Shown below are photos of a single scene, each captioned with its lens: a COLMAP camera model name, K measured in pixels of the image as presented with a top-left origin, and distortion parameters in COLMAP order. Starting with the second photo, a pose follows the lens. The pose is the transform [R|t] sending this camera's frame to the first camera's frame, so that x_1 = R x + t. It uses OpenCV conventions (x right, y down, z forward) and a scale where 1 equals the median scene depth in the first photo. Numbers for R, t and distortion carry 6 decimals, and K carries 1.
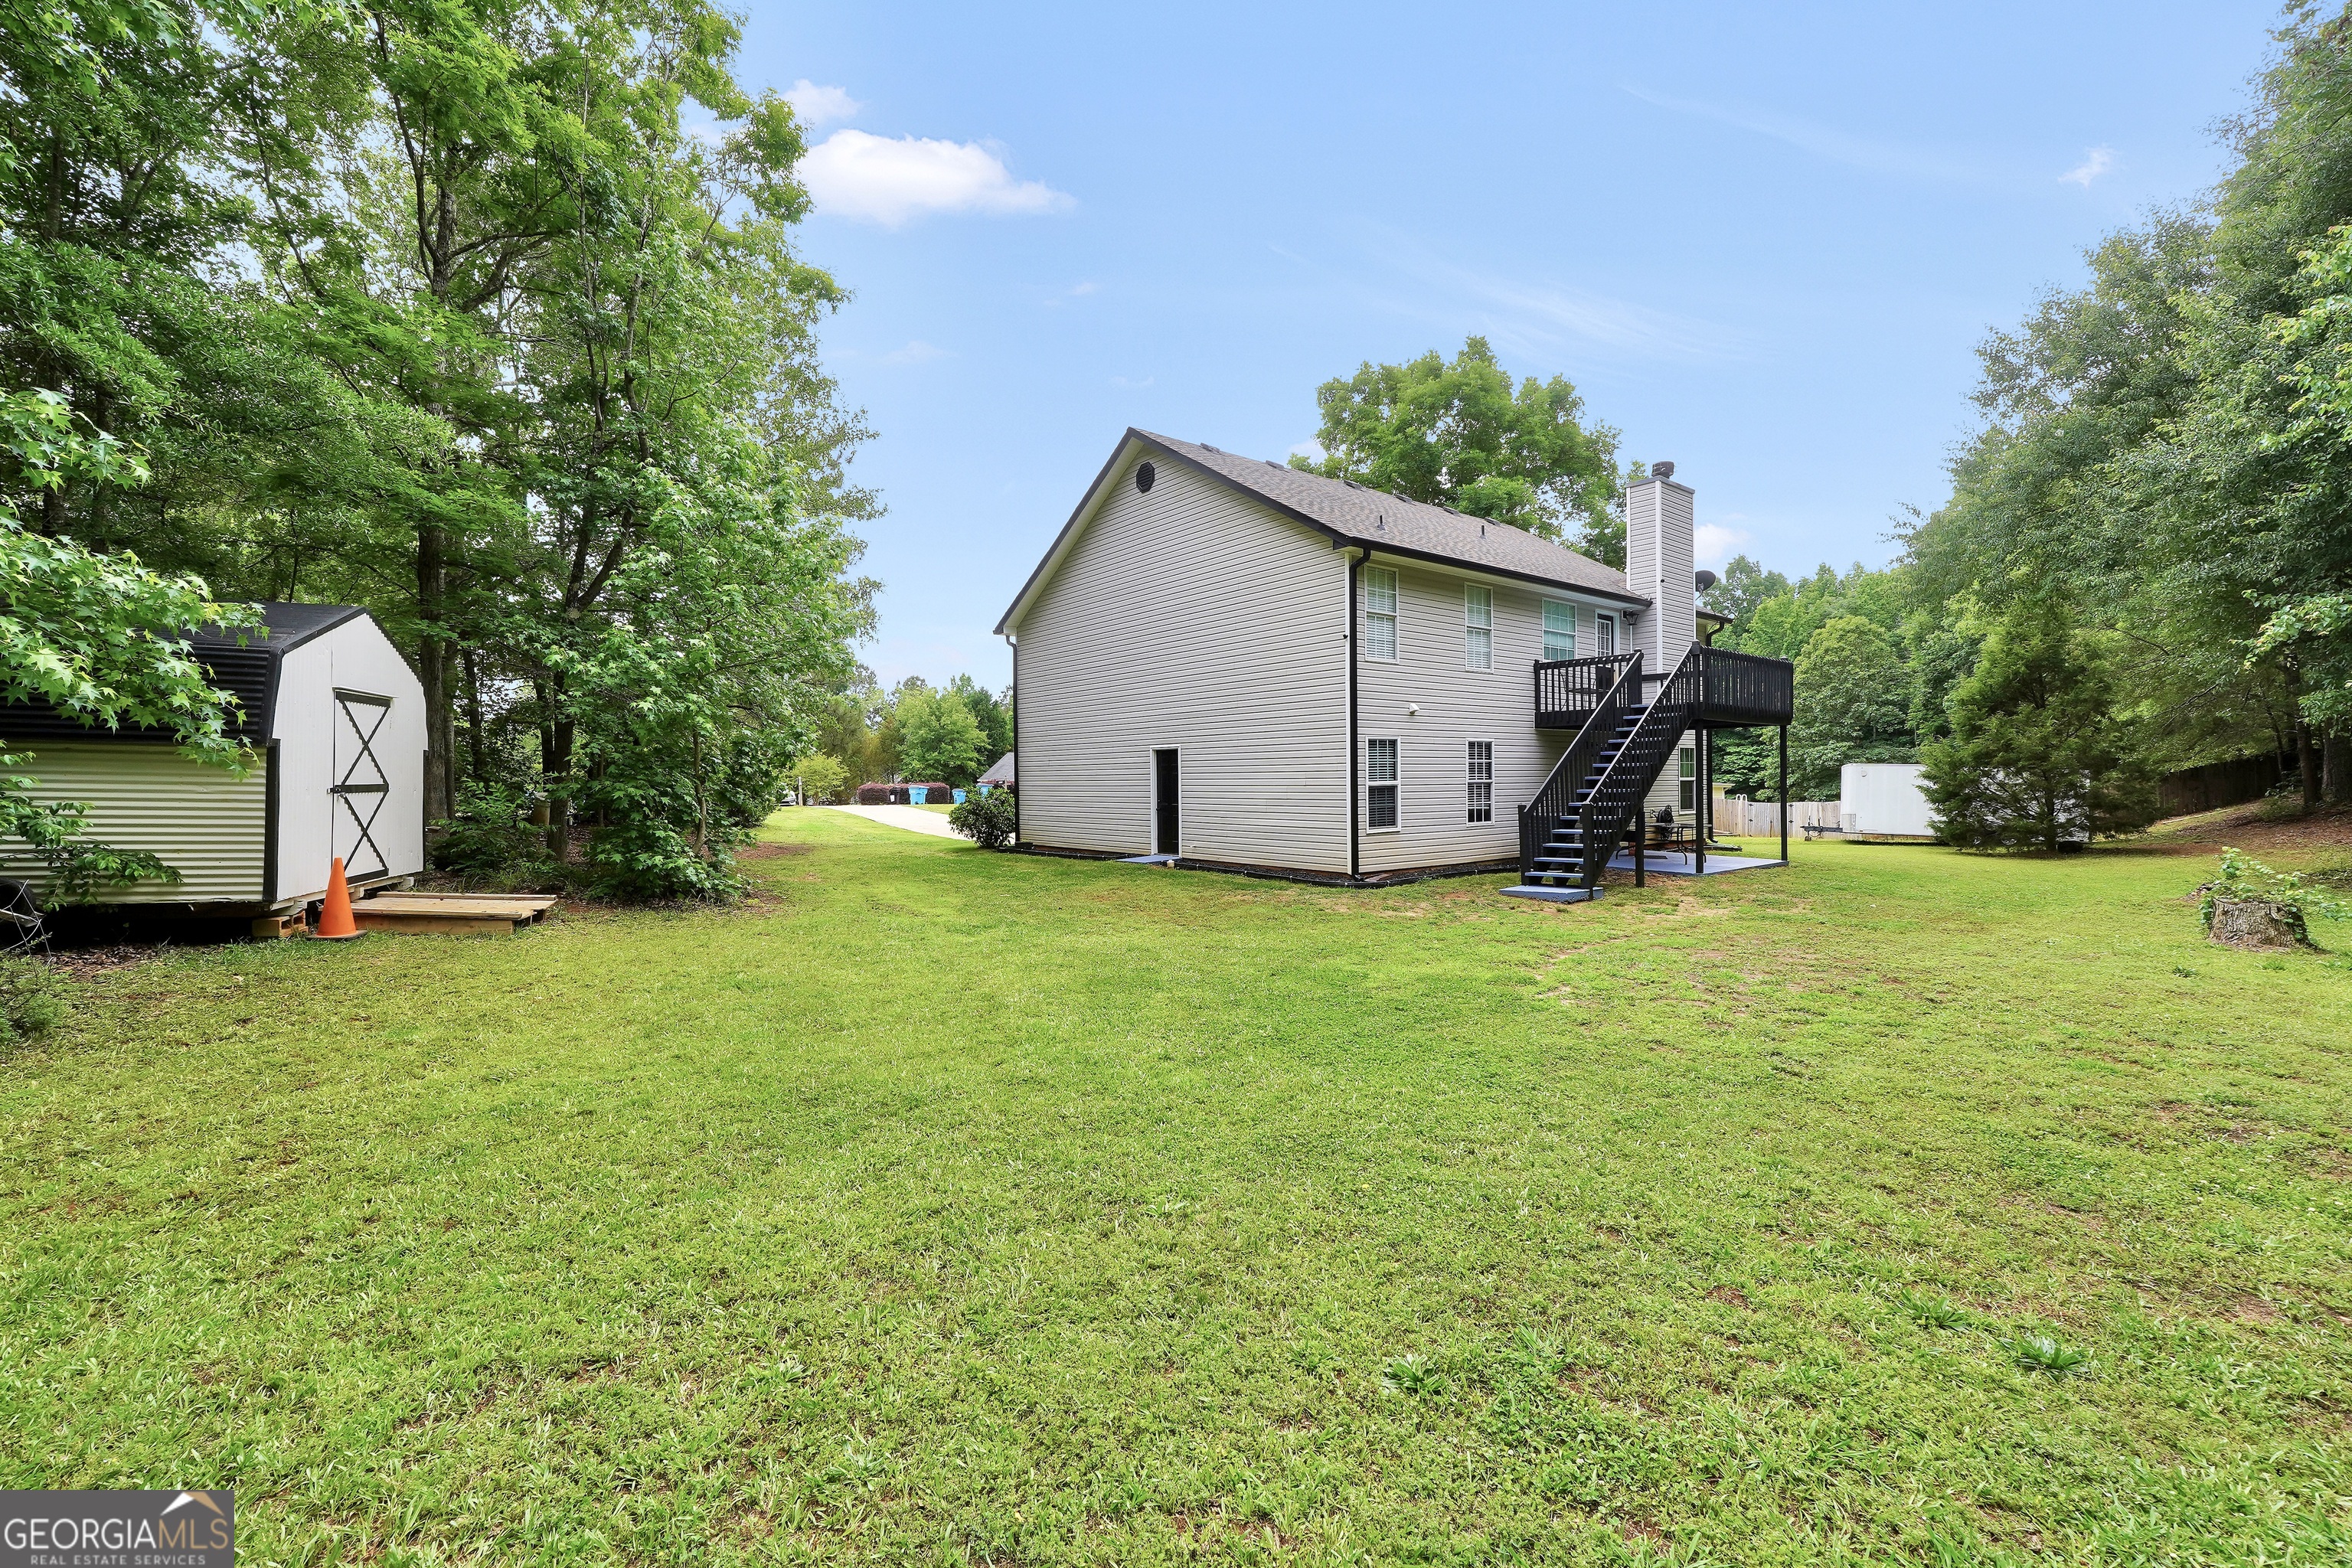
lens RADIAL K [[1006.7, 0, 1176.6], [0, 1006.7, 789.8], [0, 0, 1]] dist [-0.014337, 0.004560]
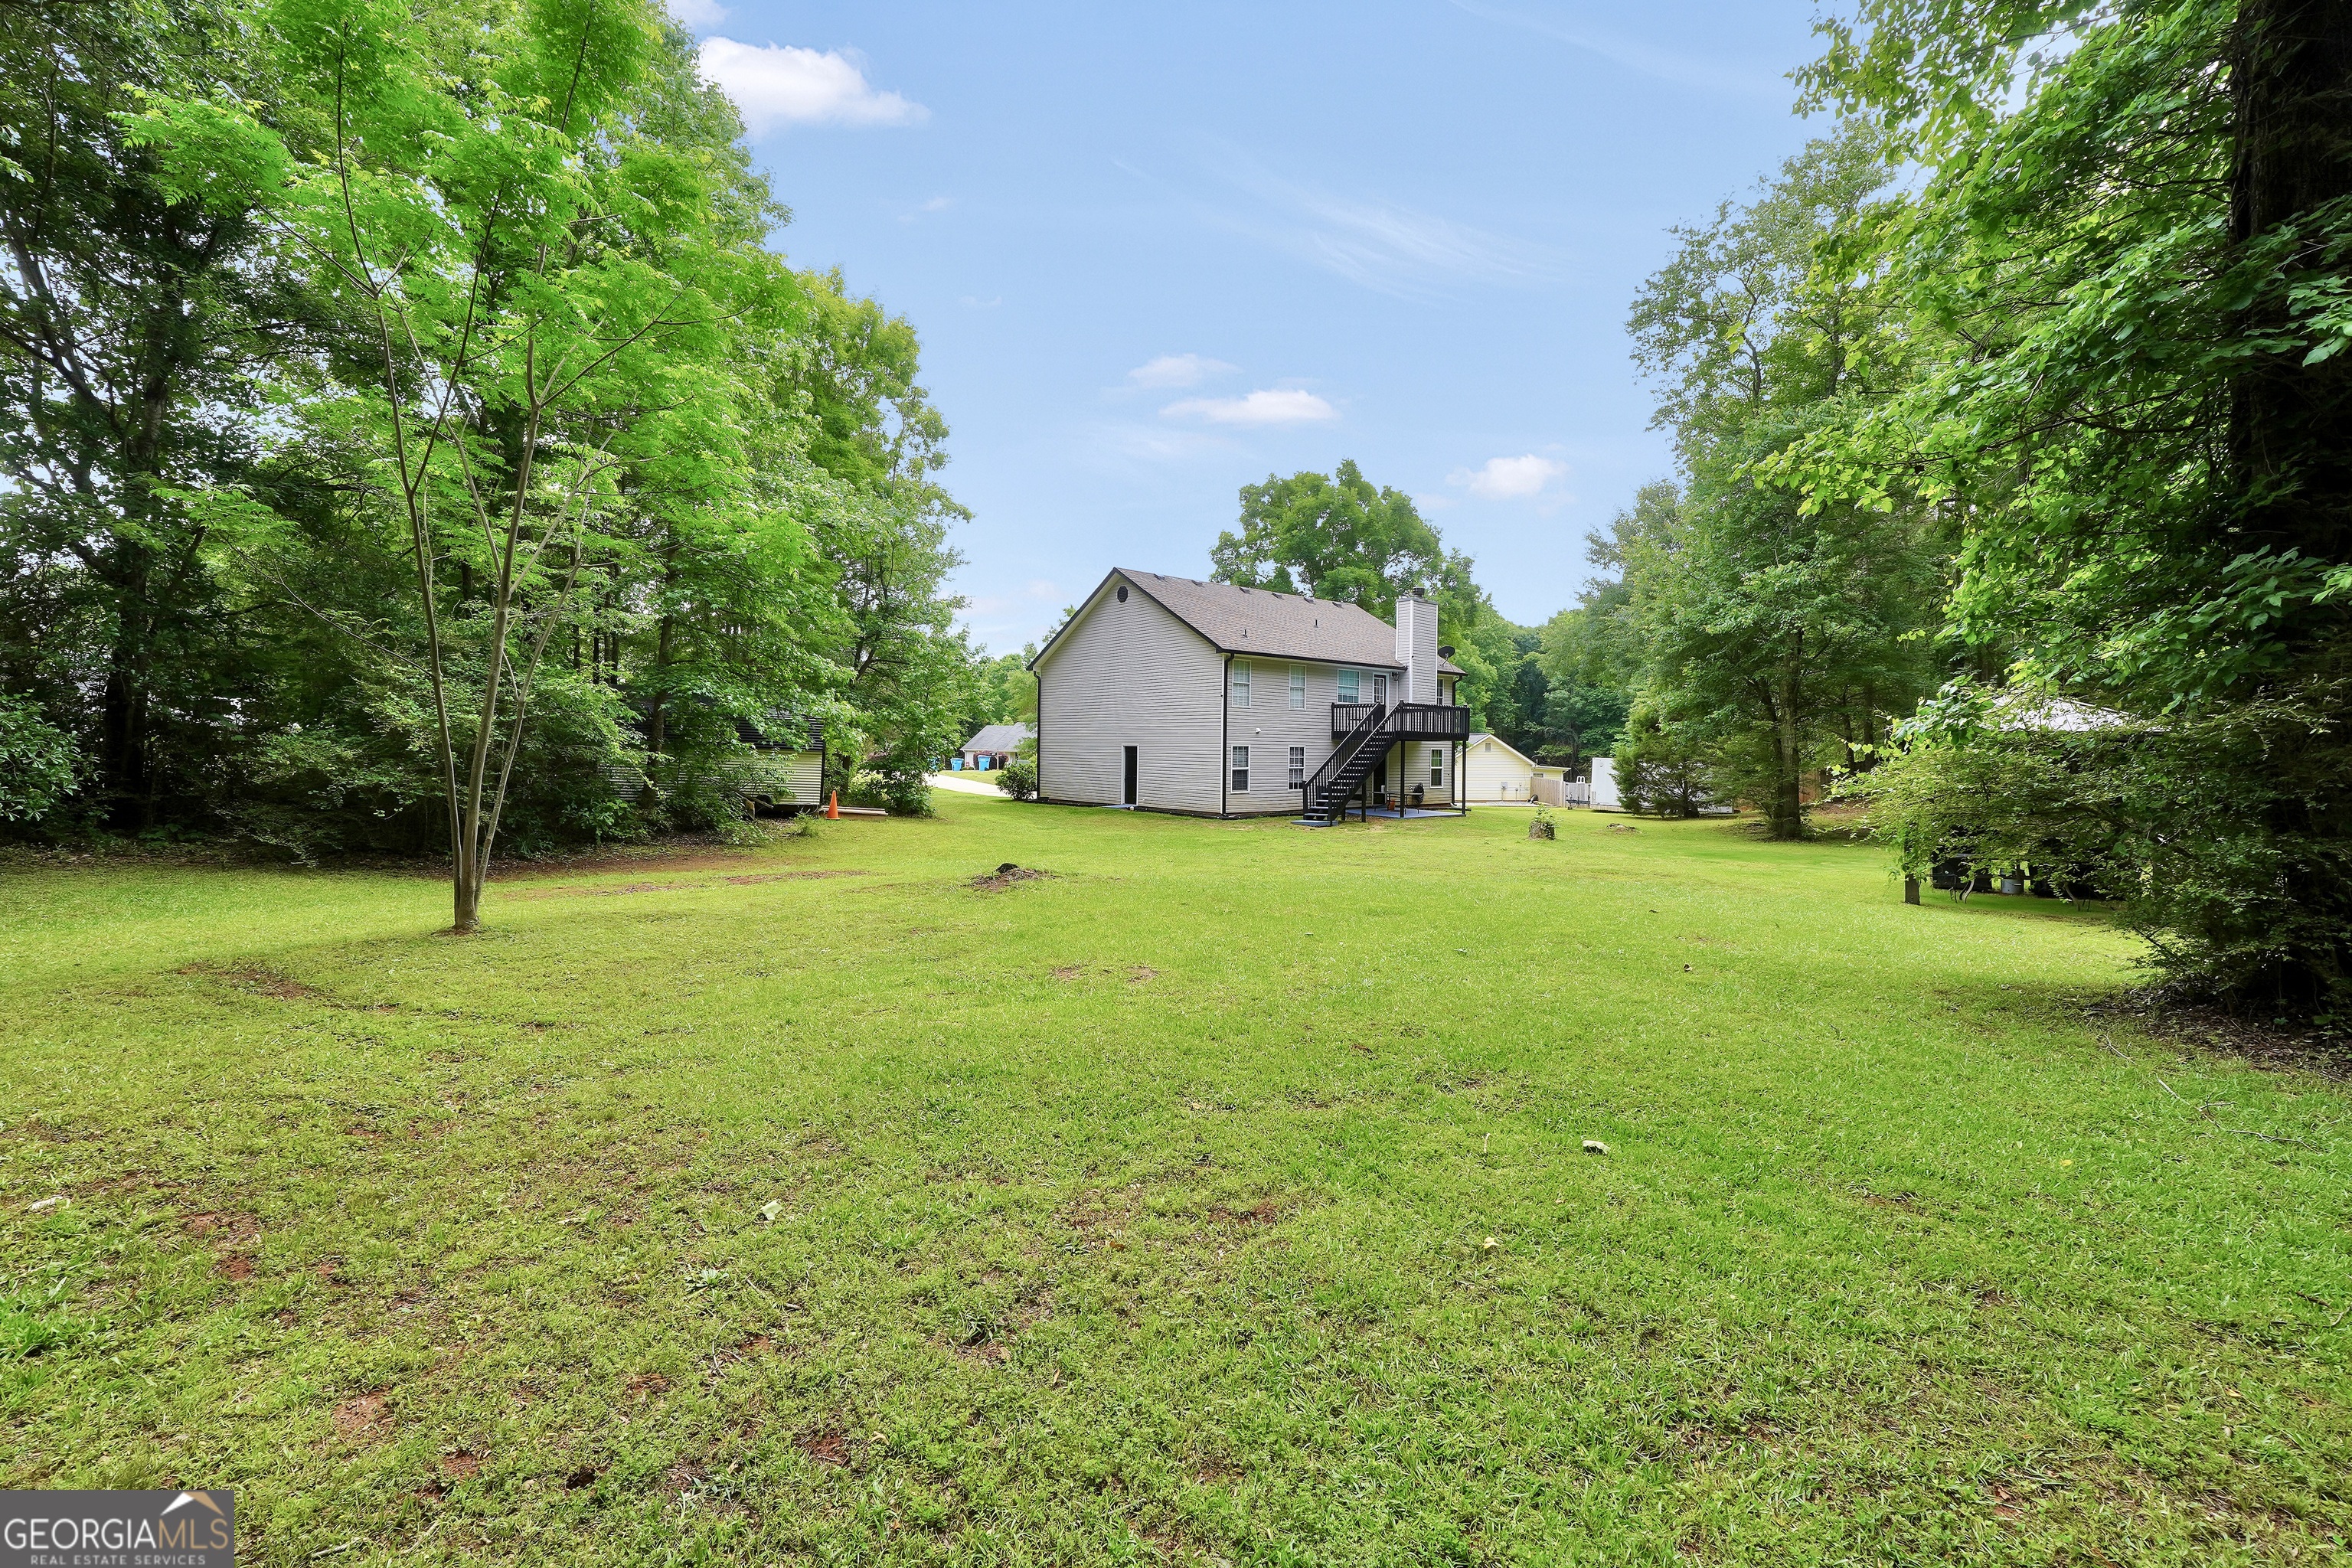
lens RADIAL K [[1006.7, 0, 1189.2], [0, 1006.7, 777.9], [0, 0, 1]] dist [-0.014337, 0.004560]
pose [[0.998260, 0.021569, 0.054877, -0.003334], [-0.022571, 0.999589, 0.017697, -0.017428], [-0.054473, -0.018905, 0.998336, -0.821836]]
